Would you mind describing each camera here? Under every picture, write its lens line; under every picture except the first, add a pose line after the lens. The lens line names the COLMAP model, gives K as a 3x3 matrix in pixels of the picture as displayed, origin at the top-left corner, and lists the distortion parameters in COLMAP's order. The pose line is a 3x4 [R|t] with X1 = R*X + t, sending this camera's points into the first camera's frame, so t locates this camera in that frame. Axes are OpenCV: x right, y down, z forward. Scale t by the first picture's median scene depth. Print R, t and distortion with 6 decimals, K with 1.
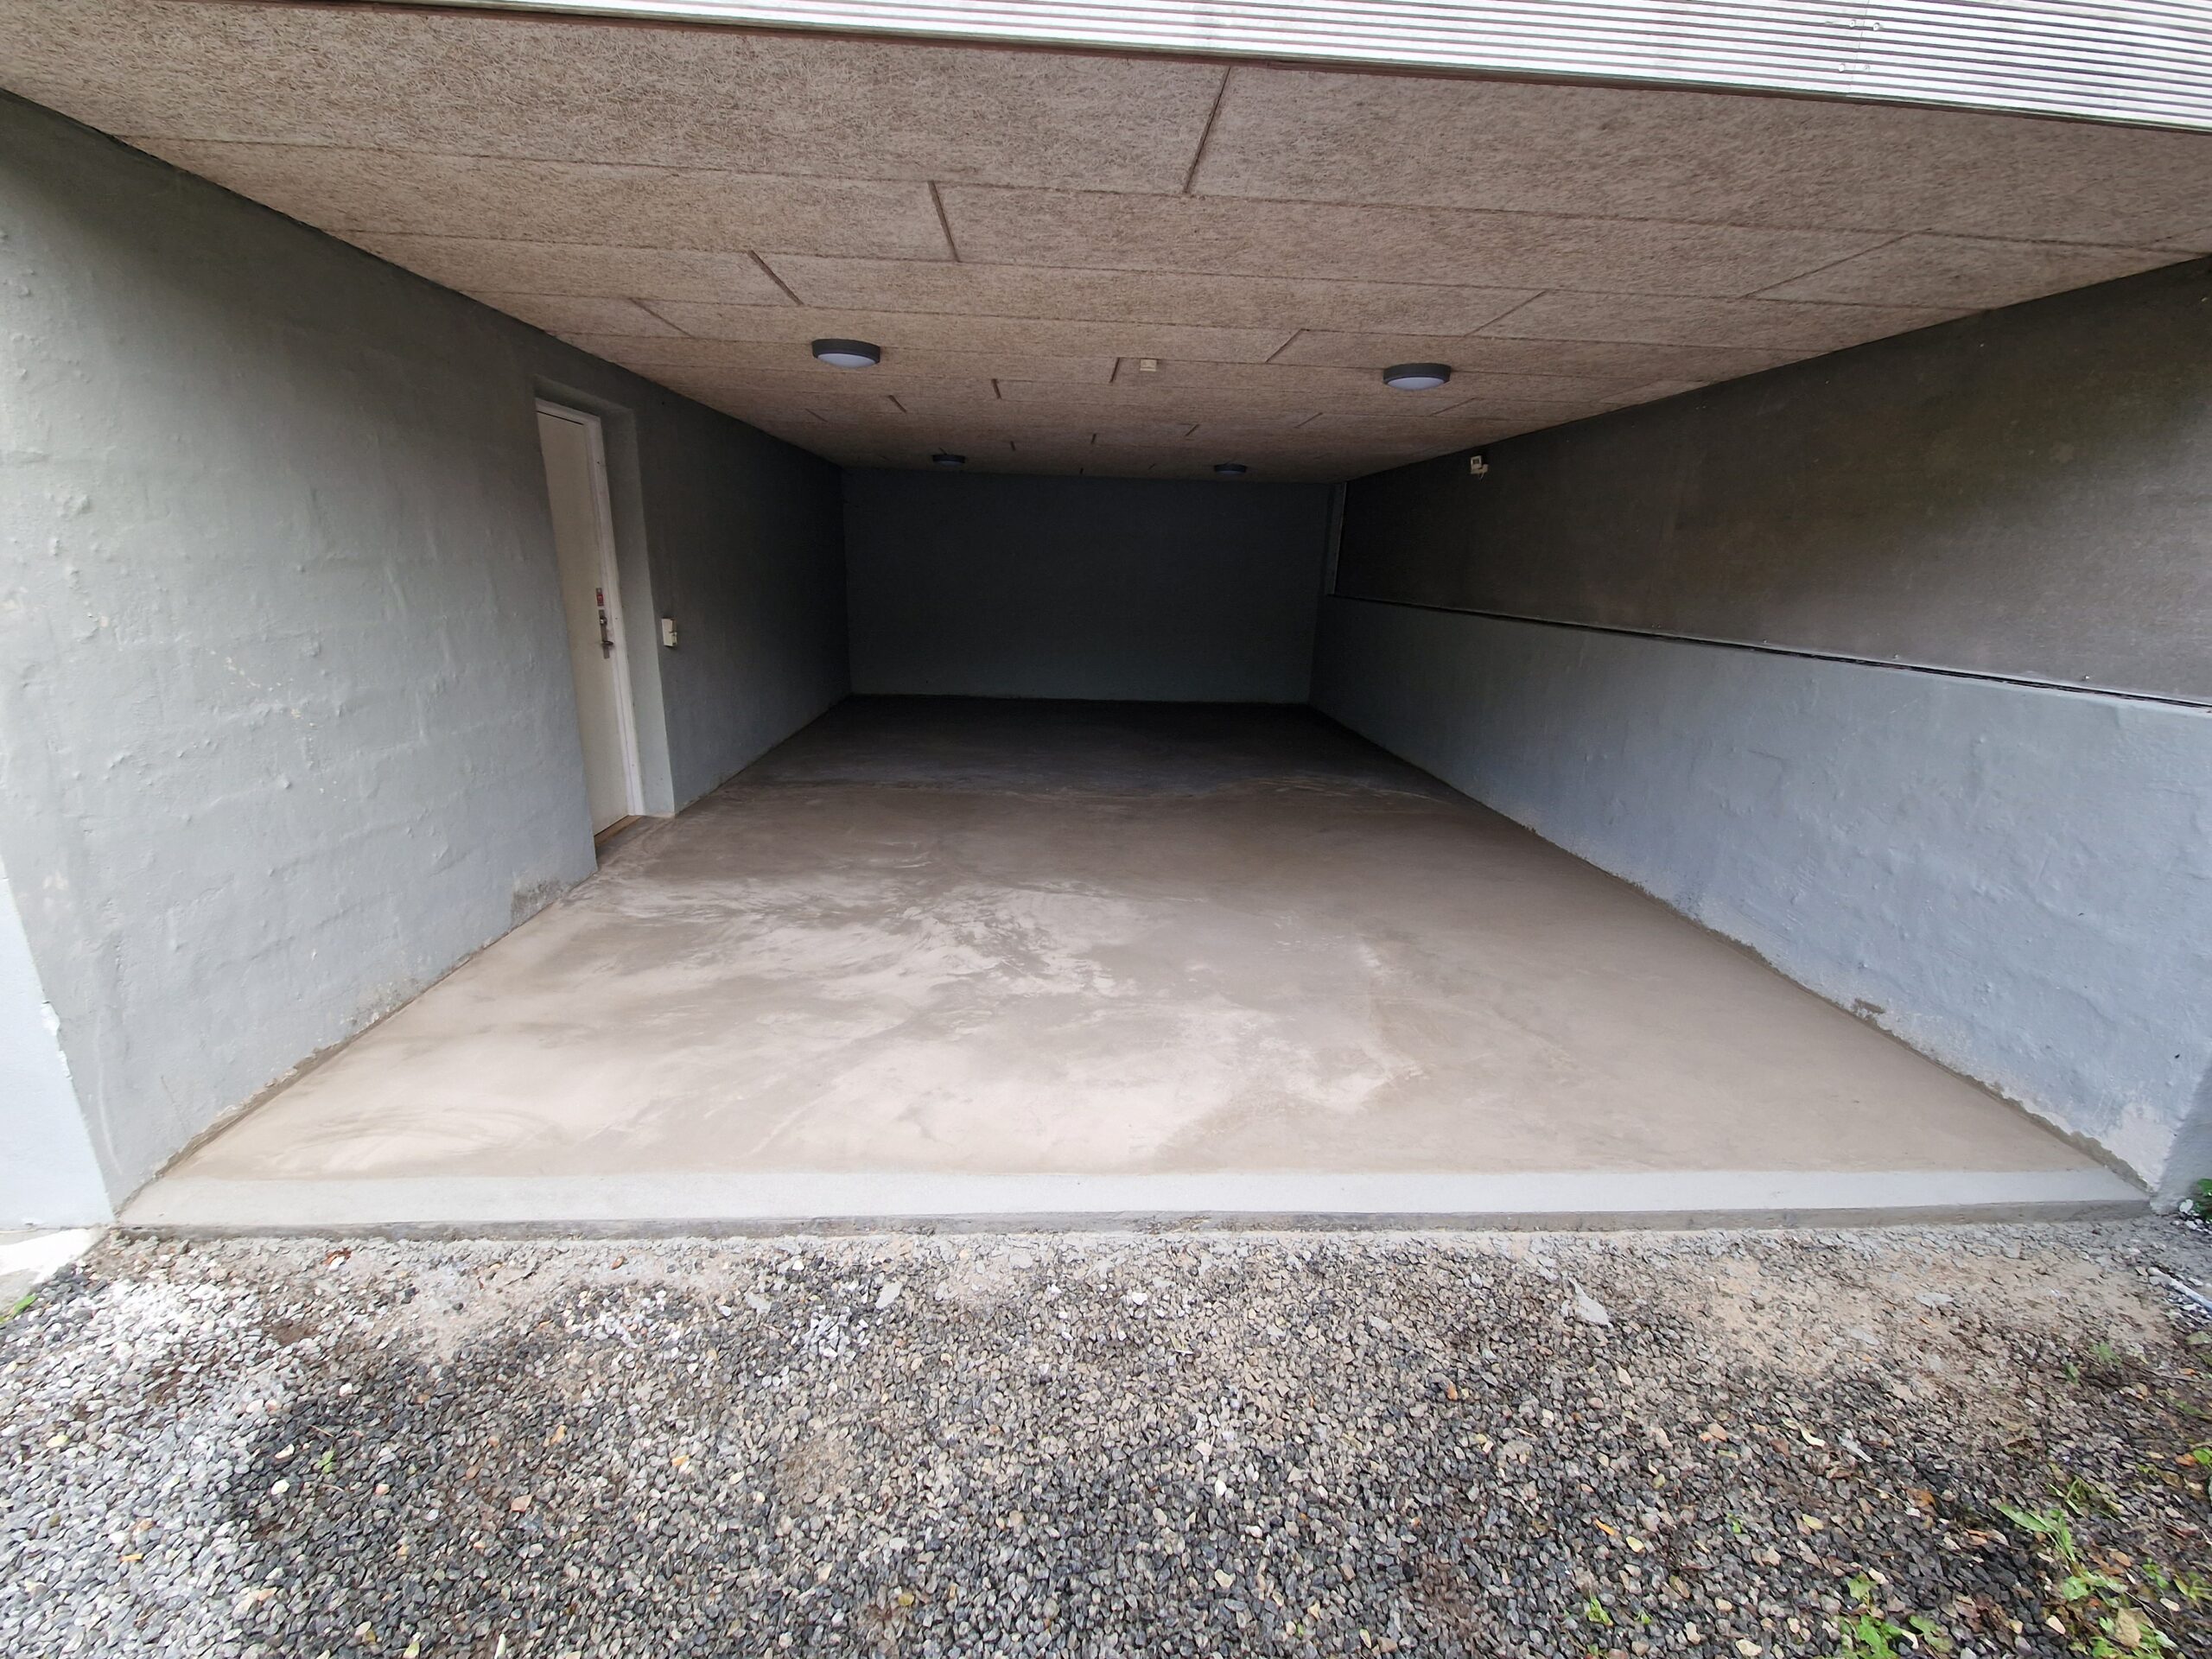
lens RADIAL K [[904.0, 0, 1100.2], [0, 904.0, 818.0], [0, 0, 1]] dist [0.014767, -0.008200]
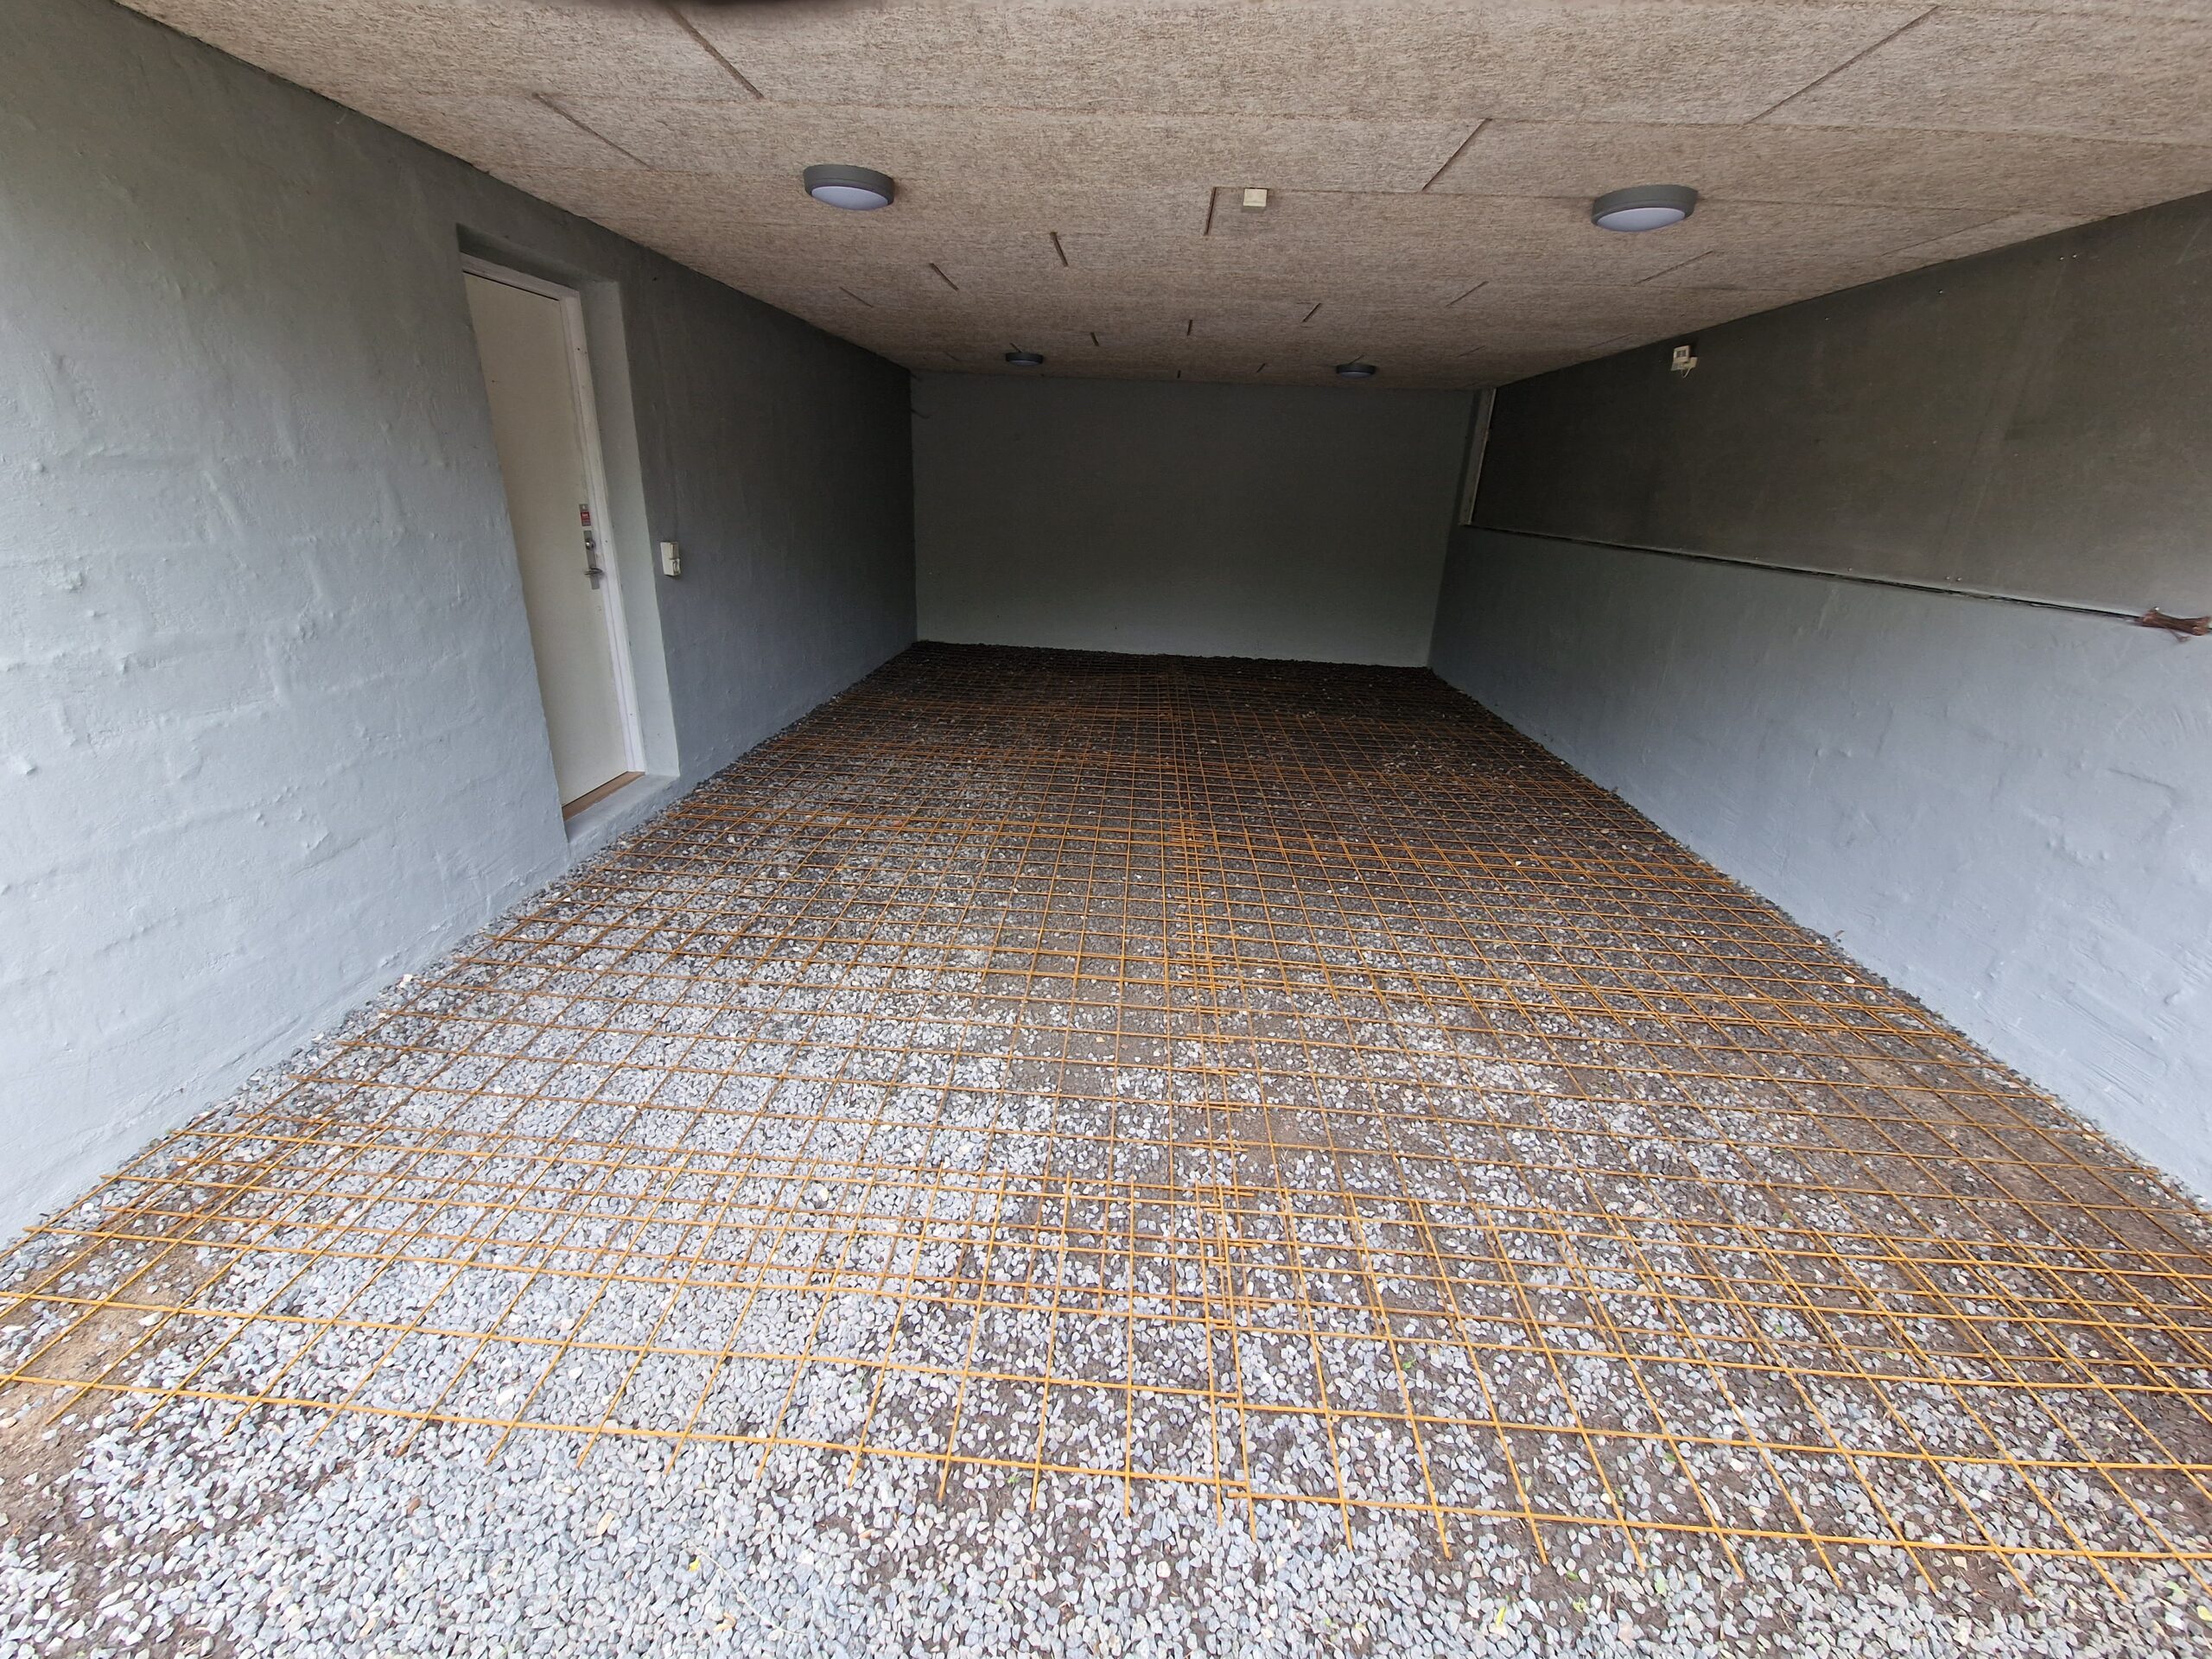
lens RADIAL K [[904.0, 0, 1100.2], [0, 904.0, 818.0], [0, 0, 1]] dist [0.014767, -0.008200]
pose [[0.993788, 0.048822, -0.100009, 0.034731], [-0.041100, 0.996116, 0.077876, -0.074909], [0.103423, -0.073281, 0.991934, 0.298449]]
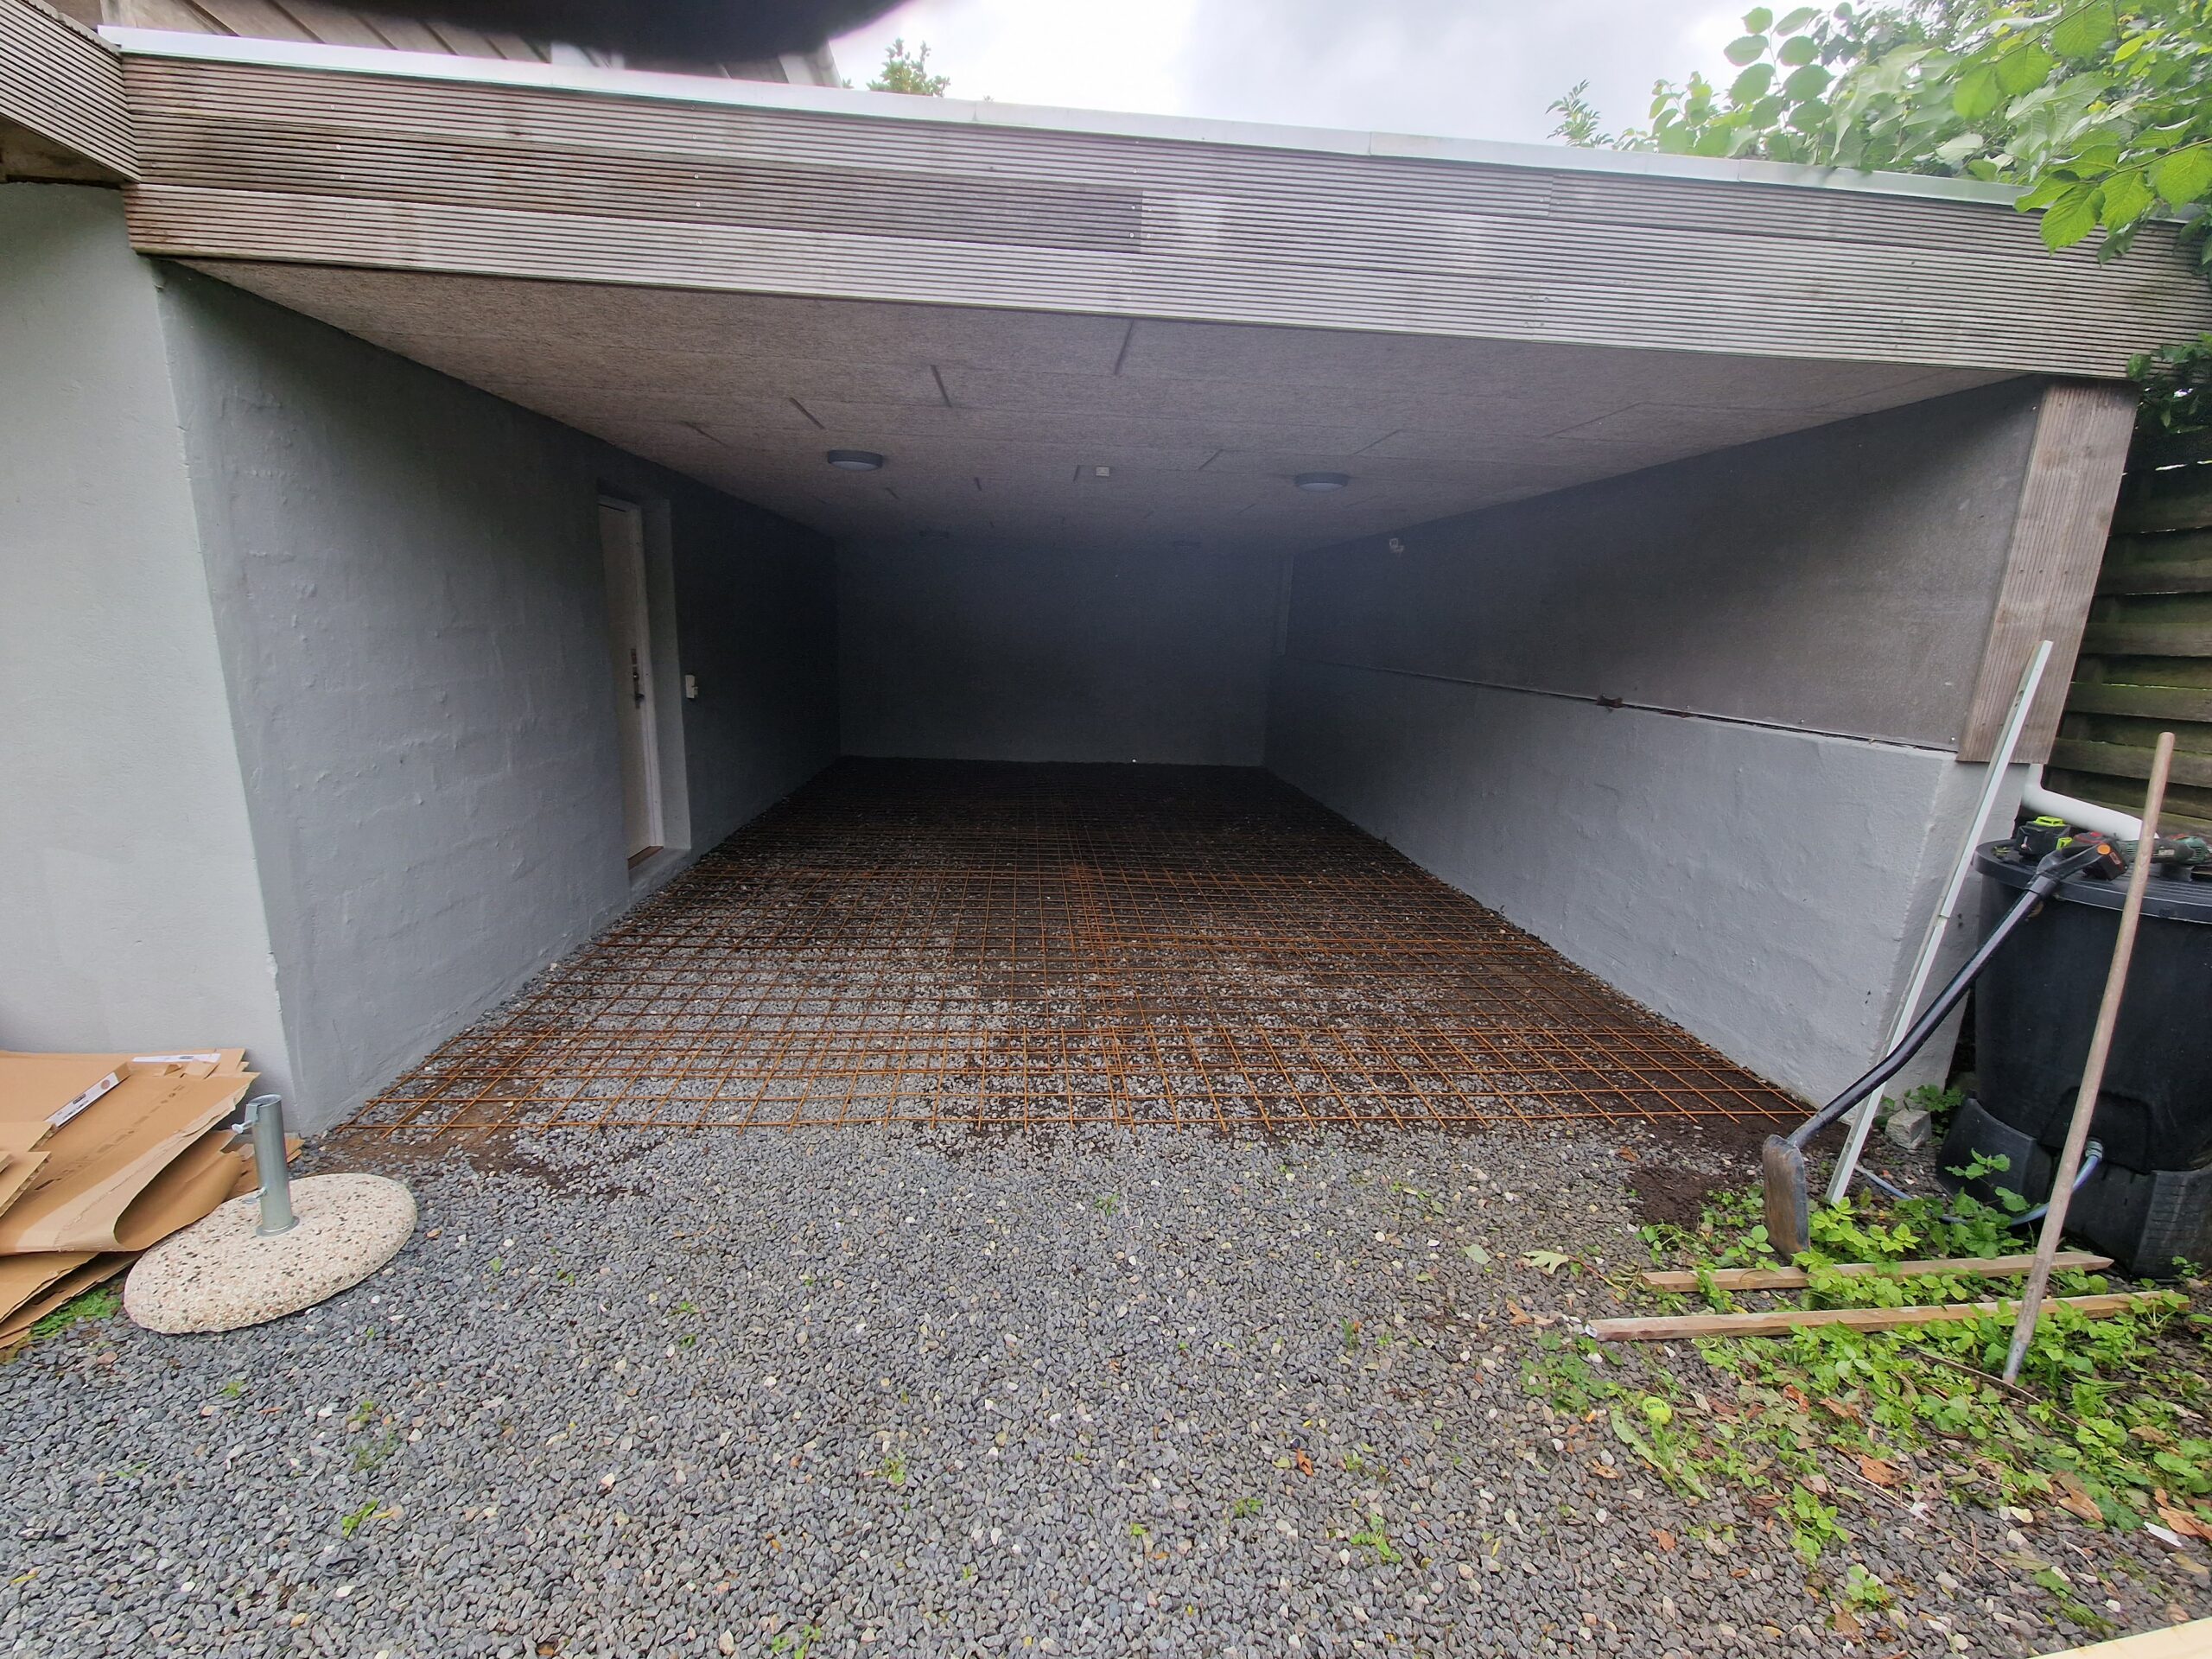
lens RADIAL K [[904.0, 0, 1100.2], [0, 904.0, 818.0], [0, 0, 1]] dist [0.014767, -0.008200]
pose [[0.999707, -0.001055, 0.024188, 0.025368], [0.002546, 0.998094, -0.061665, 0.056001], [-0.024077, 0.061708, 0.997804, -0.246503]]
